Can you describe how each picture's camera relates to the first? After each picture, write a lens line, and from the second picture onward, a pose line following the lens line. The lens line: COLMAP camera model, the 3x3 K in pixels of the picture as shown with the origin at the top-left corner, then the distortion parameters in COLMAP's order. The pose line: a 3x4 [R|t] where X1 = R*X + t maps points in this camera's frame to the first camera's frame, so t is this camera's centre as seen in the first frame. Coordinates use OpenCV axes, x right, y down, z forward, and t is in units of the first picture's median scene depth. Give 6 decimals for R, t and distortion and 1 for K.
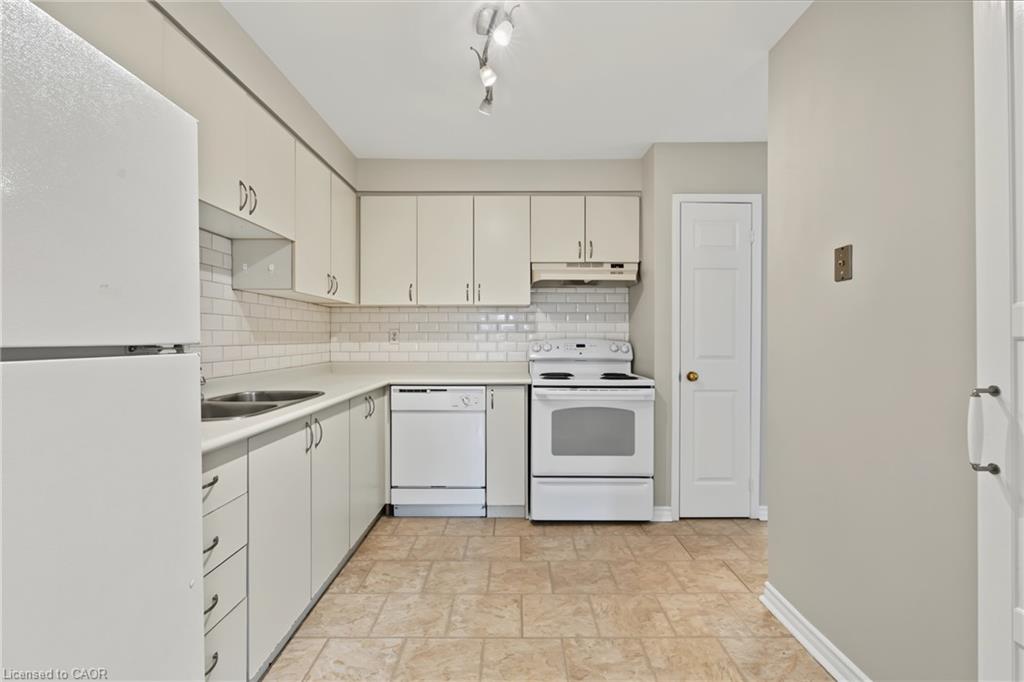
lens RADIAL K [[452.1, 0, 514.6], [0, 452.1, 332.6], [0, 0, 1]] dist [-0.001925, 0.000080]
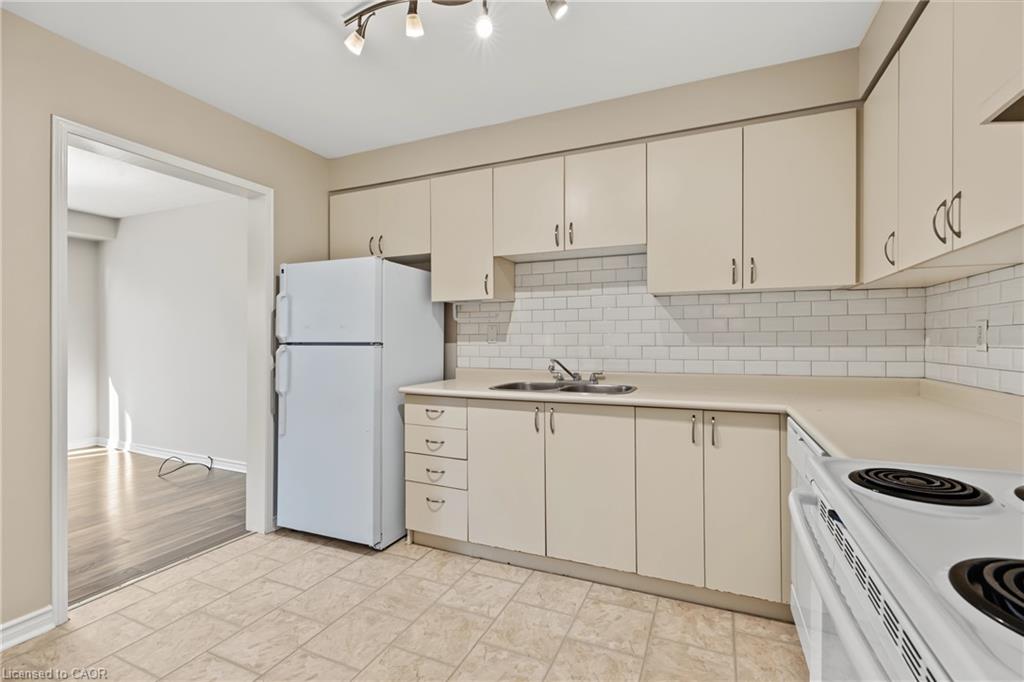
lens RADIAL K [[452.1, 0, 514.4], [0, 452.1, 345.2], [0, 0, 1]] dist [-0.001925, 0.000080]
pose [[-0.399727, 0.011930, -0.916557, 0.636487], [0.011991, 0.999898, 0.007785, 0.016860], [0.916556, -0.007878, -0.399829, 1.313200]]
